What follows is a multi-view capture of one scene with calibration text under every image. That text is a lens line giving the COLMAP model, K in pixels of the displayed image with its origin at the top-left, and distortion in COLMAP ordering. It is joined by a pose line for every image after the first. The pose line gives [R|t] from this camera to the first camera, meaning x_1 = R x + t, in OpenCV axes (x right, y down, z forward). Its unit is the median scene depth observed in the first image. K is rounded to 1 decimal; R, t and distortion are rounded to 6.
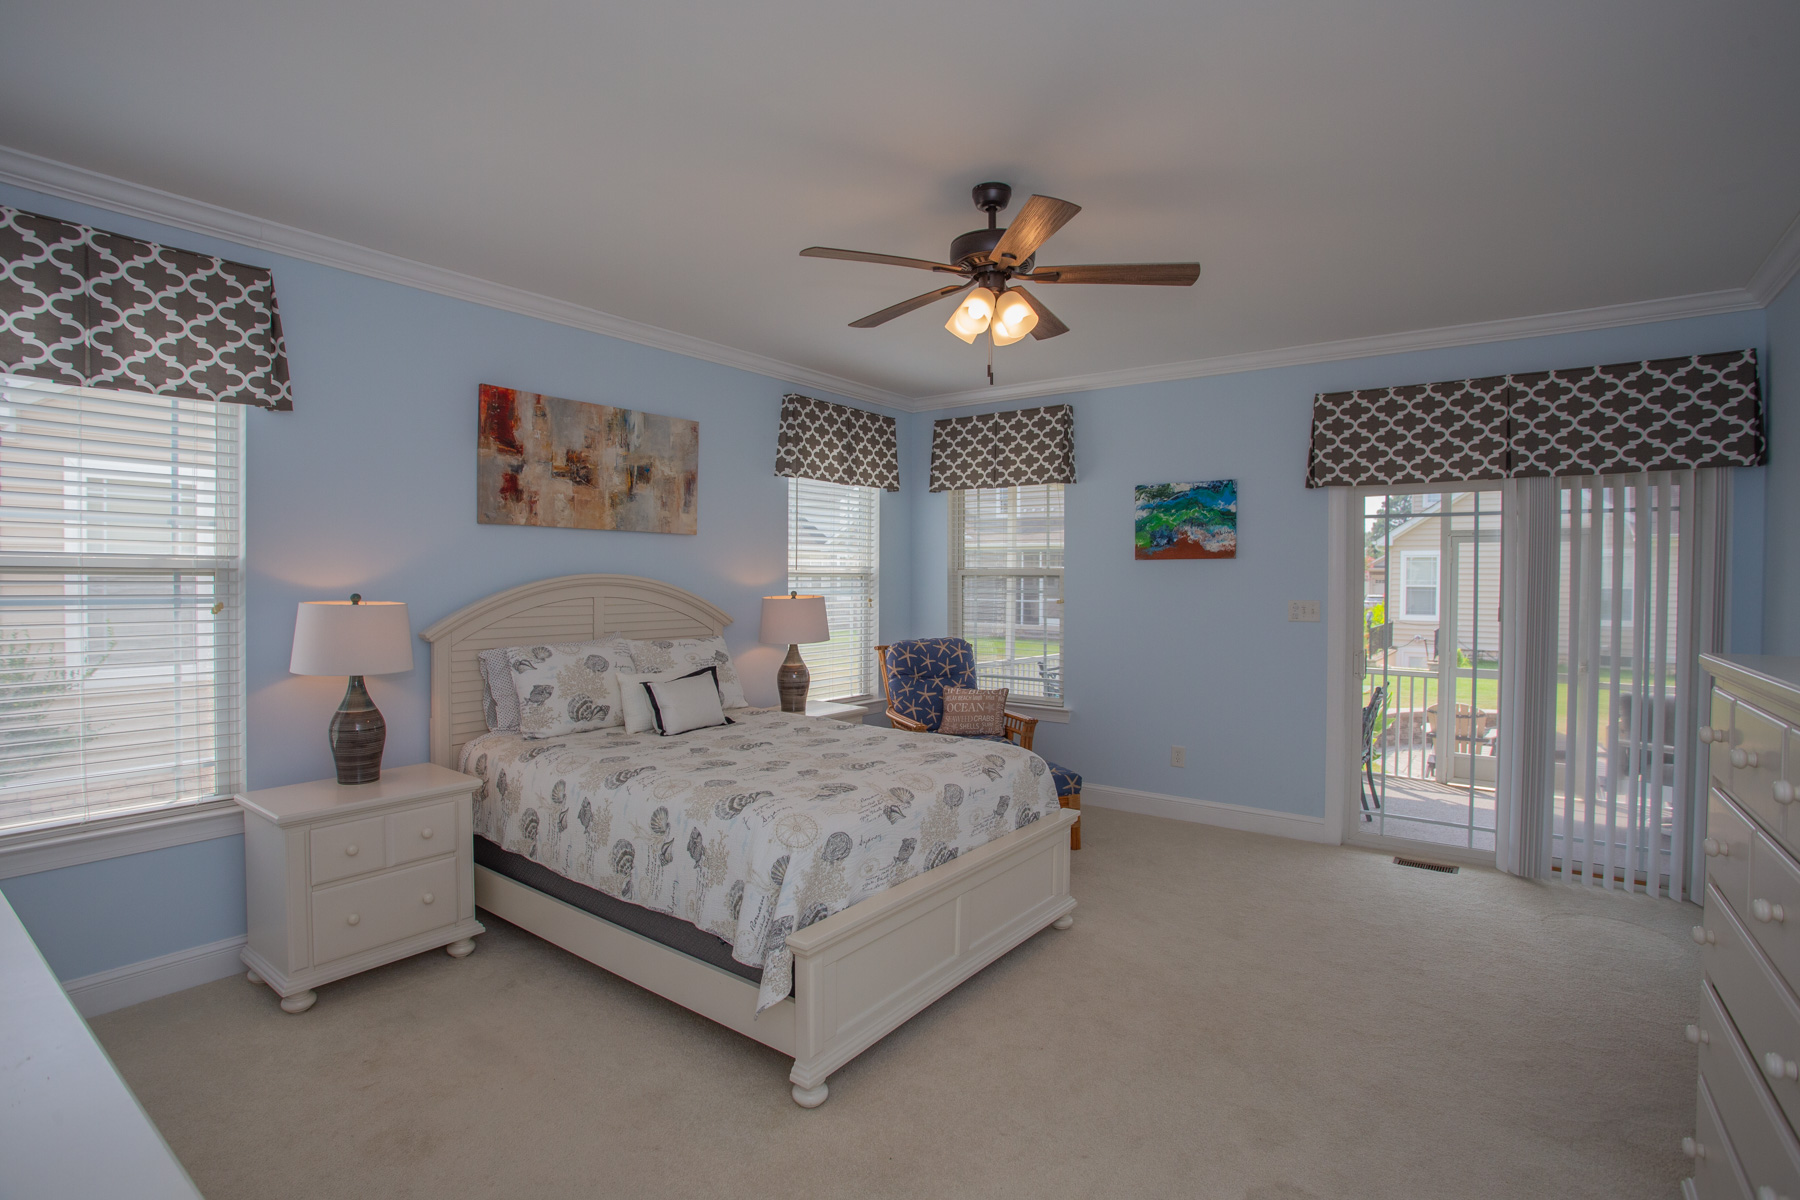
lens RADIAL K [[925.8, 0, 886.4], [0, 925.8, 588.1], [0, 0, 1]] dist [-0.087043, 0.049910]
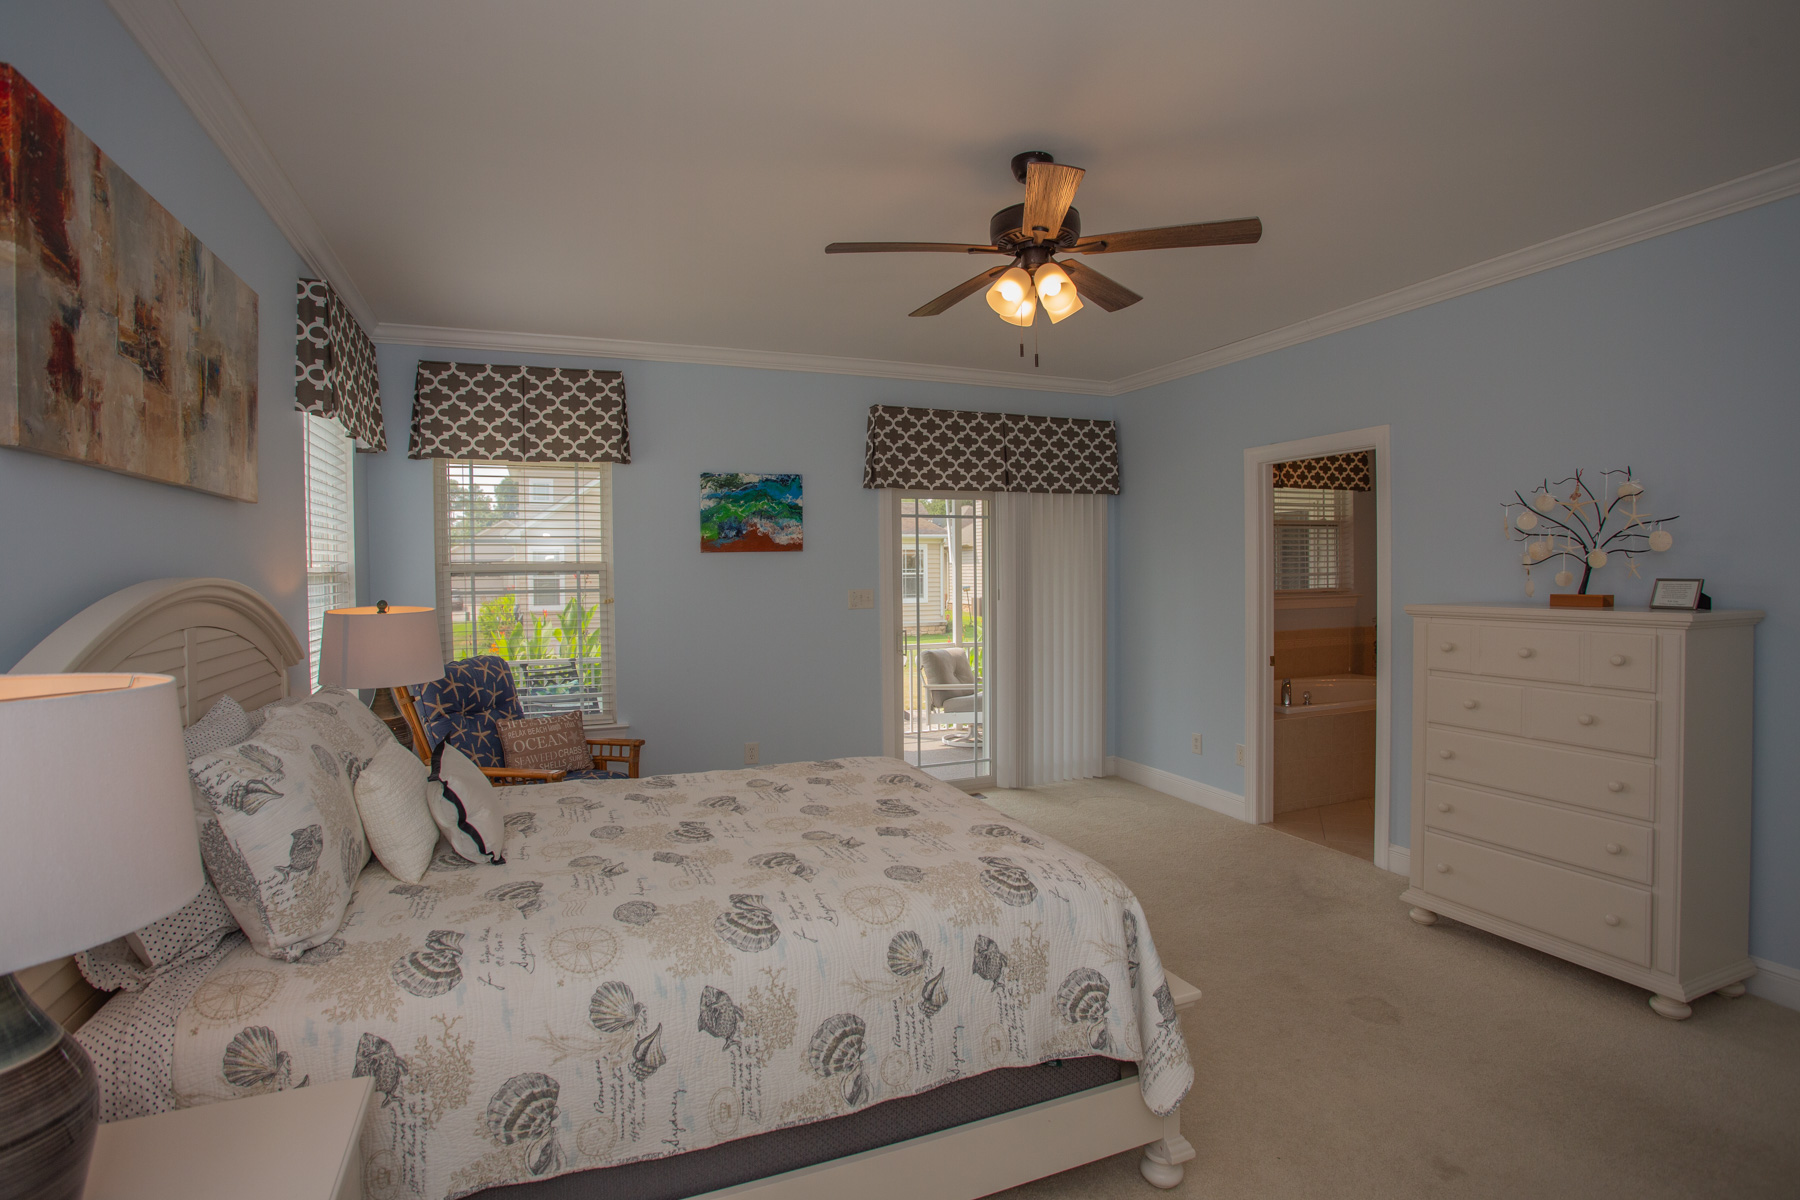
lens RADIAL K [[891.9, 0, 938.6], [0, 891.9, 589.1], [0, 0, 1]] dist [-0.076512, 0.028509]
pose [[0.471959, -0.032336, 0.881027, -0.468829], [0.025308, 0.999412, 0.023124, -0.009397], [-0.881257, 0.011383, 0.472500, 0.416431]]
